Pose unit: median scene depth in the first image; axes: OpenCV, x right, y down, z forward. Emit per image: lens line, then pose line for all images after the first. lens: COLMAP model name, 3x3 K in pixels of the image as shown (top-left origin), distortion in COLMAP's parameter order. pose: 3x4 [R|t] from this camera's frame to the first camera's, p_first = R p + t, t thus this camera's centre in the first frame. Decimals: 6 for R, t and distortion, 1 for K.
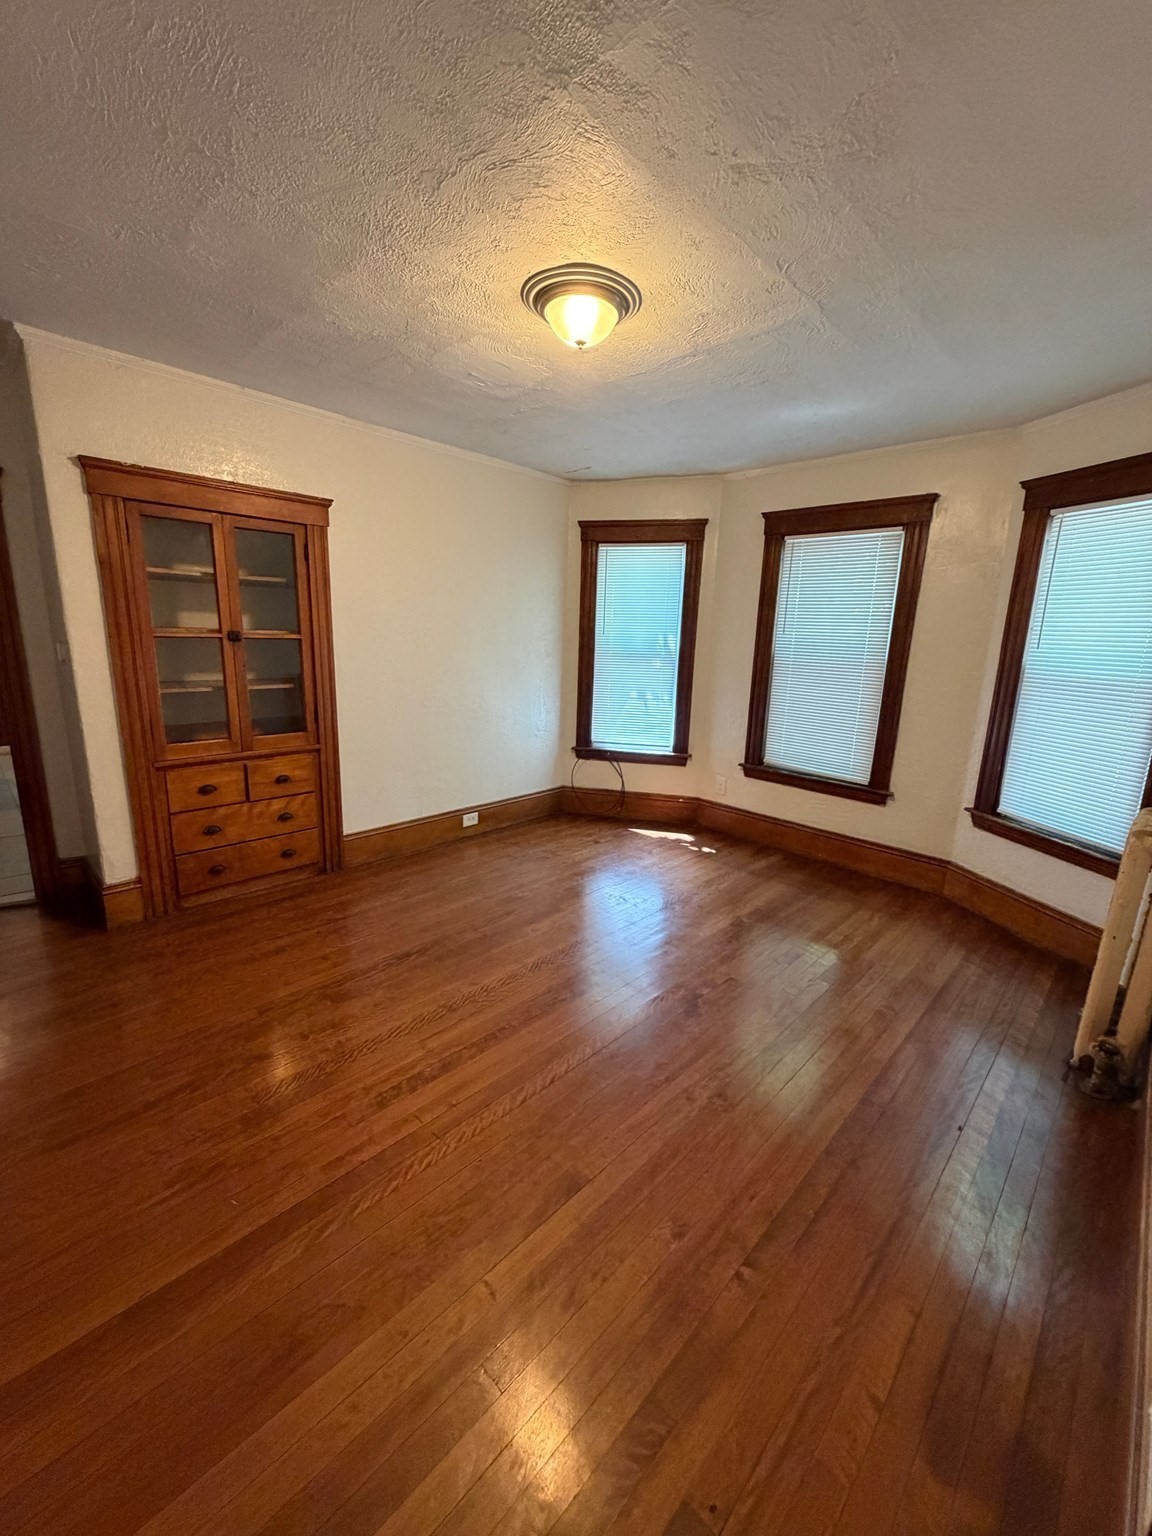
lens RADIAL K [[611.4, 0, 572.7], [0, 611.4, 763.4], [0, 0, 1]] dist [-0.000487, -0.000068]
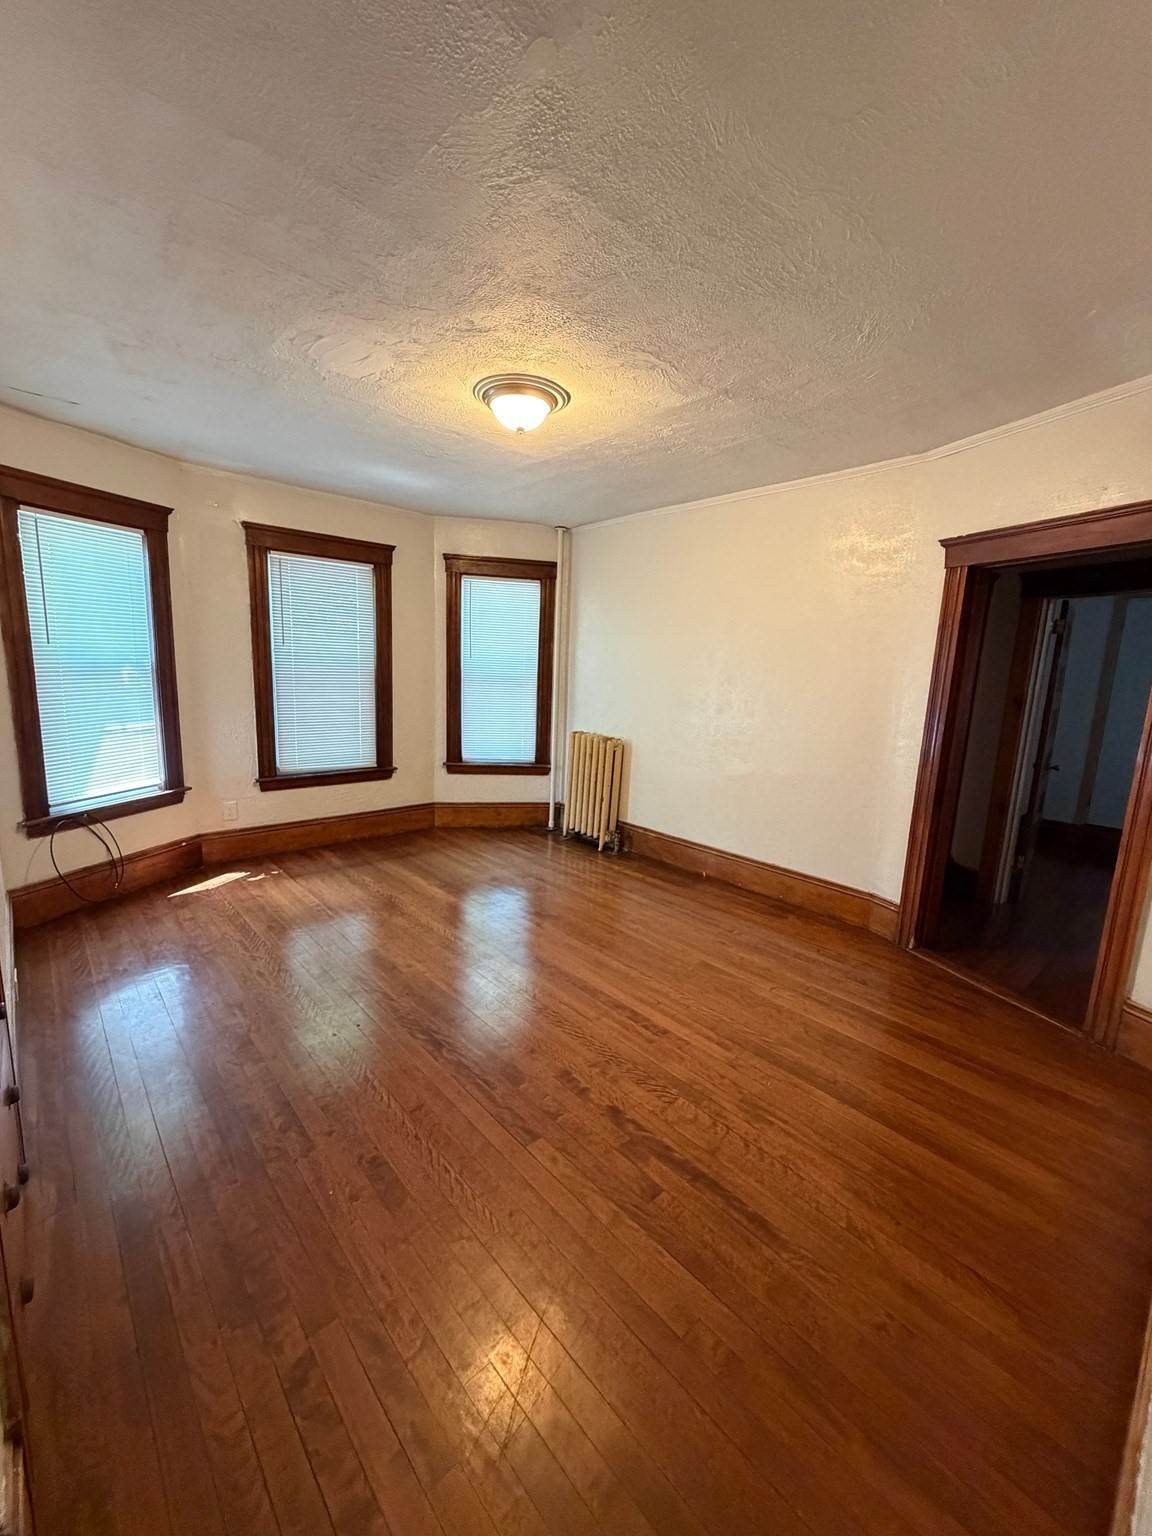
lens RADIAL K [[611.4, 0, 572.7], [0, 611.4, 763.4], [0, 0, 1]] dist [-0.000487, -0.000068]
pose [[0.071416, -0.194221, 0.978355, -0.733057], [0.180383, 0.967201, 0.178840, -0.125663], [-0.981000, 0.163707, 0.104108, 0.479392]]
